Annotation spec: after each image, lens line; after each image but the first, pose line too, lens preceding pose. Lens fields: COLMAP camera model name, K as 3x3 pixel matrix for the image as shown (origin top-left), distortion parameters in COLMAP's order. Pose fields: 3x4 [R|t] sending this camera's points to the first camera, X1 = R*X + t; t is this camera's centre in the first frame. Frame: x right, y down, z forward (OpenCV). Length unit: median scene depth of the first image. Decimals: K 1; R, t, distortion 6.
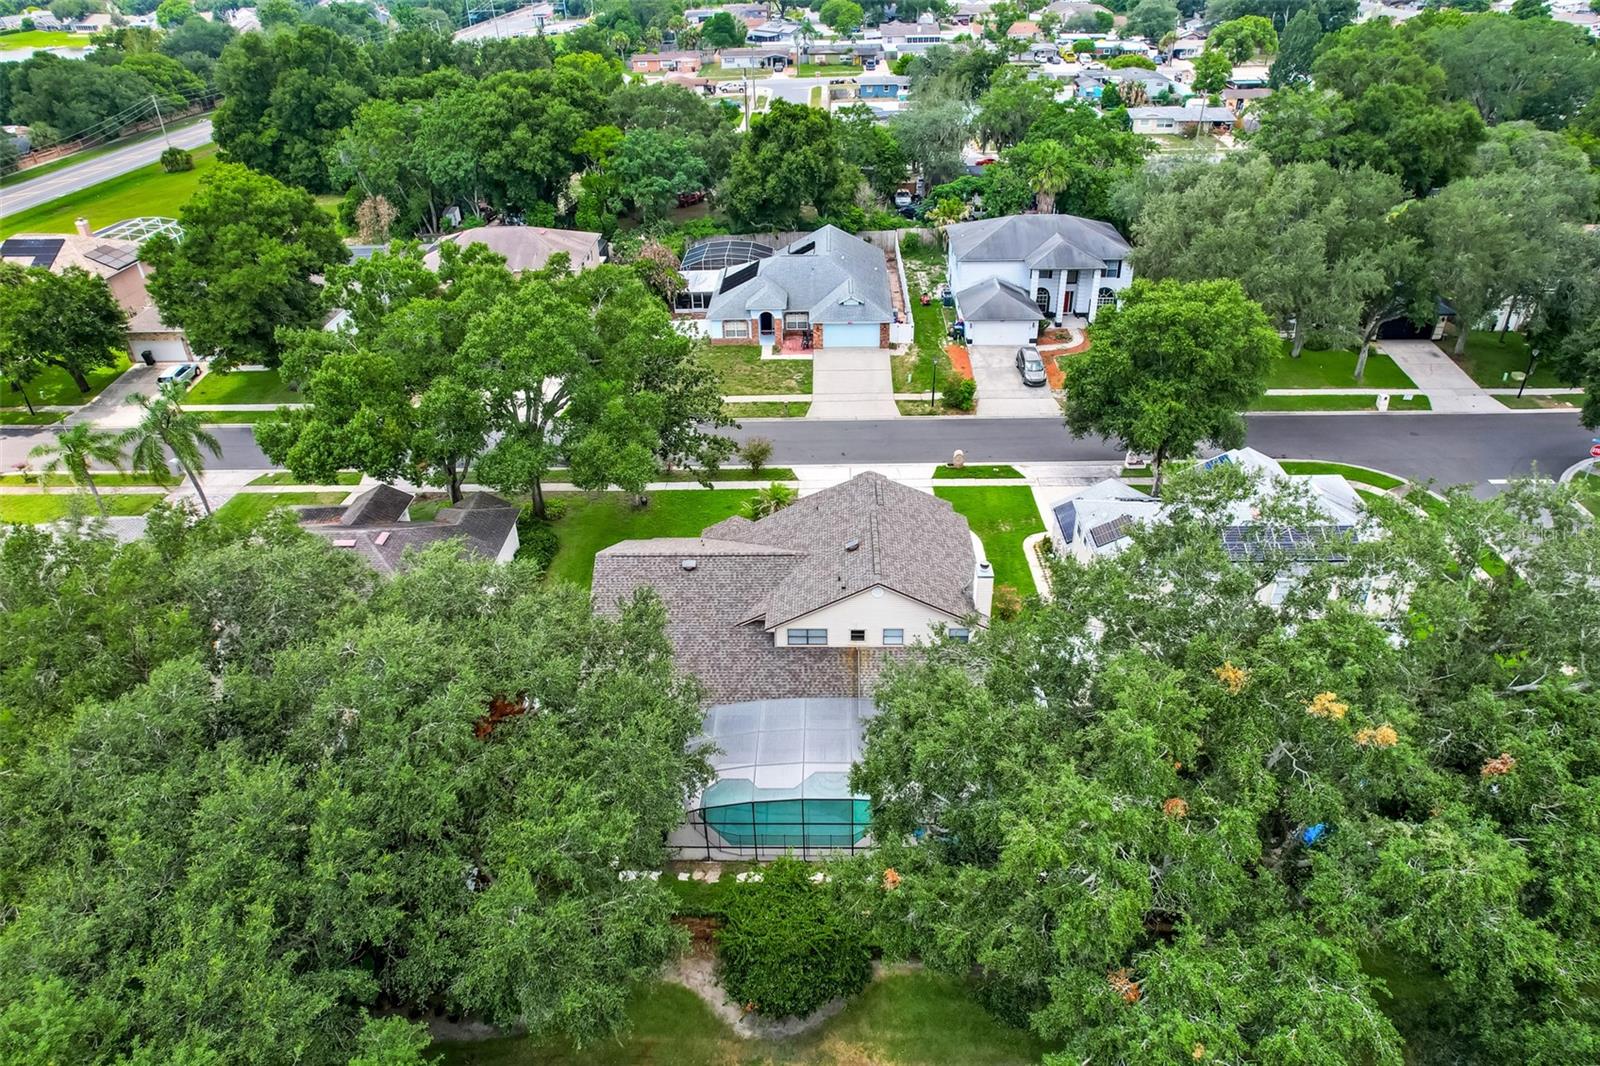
lens RADIAL K [[1049.2, 0, 800.0], [0, 1049.2, 533.0], [0, 0, 1]] dist [-0.085768, 0.084281]
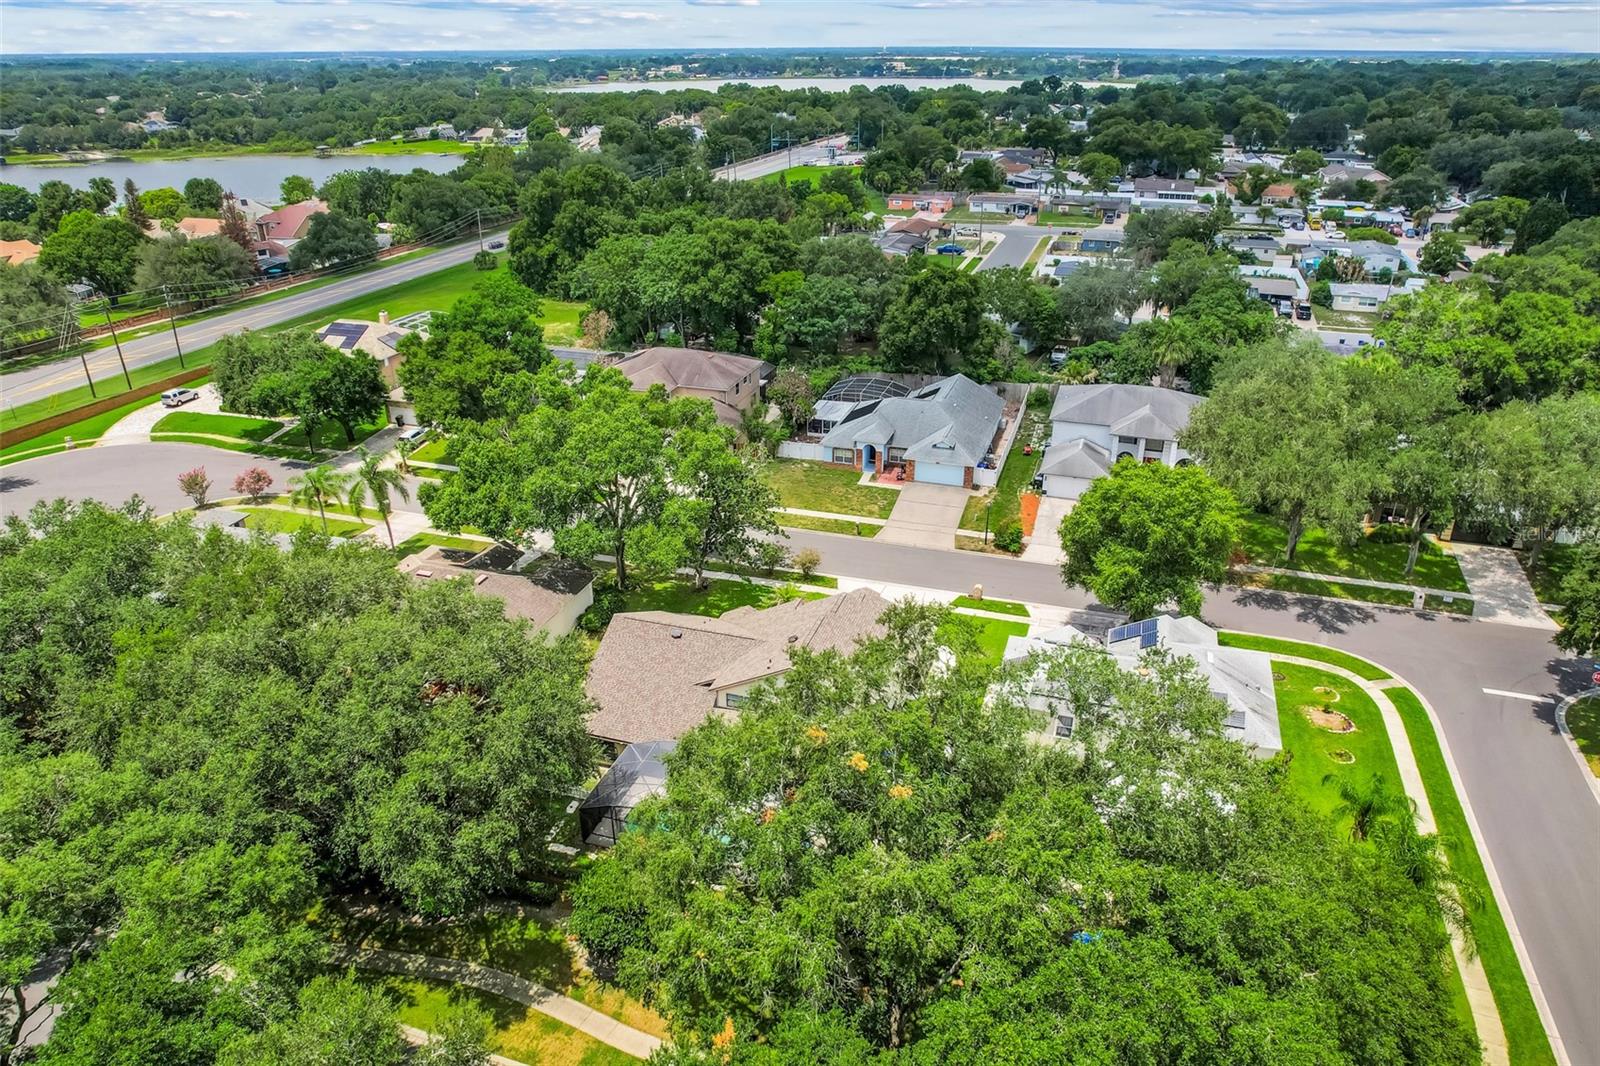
lens RADIAL K [[1049.2, 0, 800.0], [0, 1049.2, 533.0], [0, 0, 1]] dist [-0.085768, 0.084281]
pose [[0.959529, 0.138456, -0.245221, 0.163080], [-0.162898, 0.983207, -0.082268, -0.005535], [0.229713, 0.118884, 0.965970, -0.111148]]
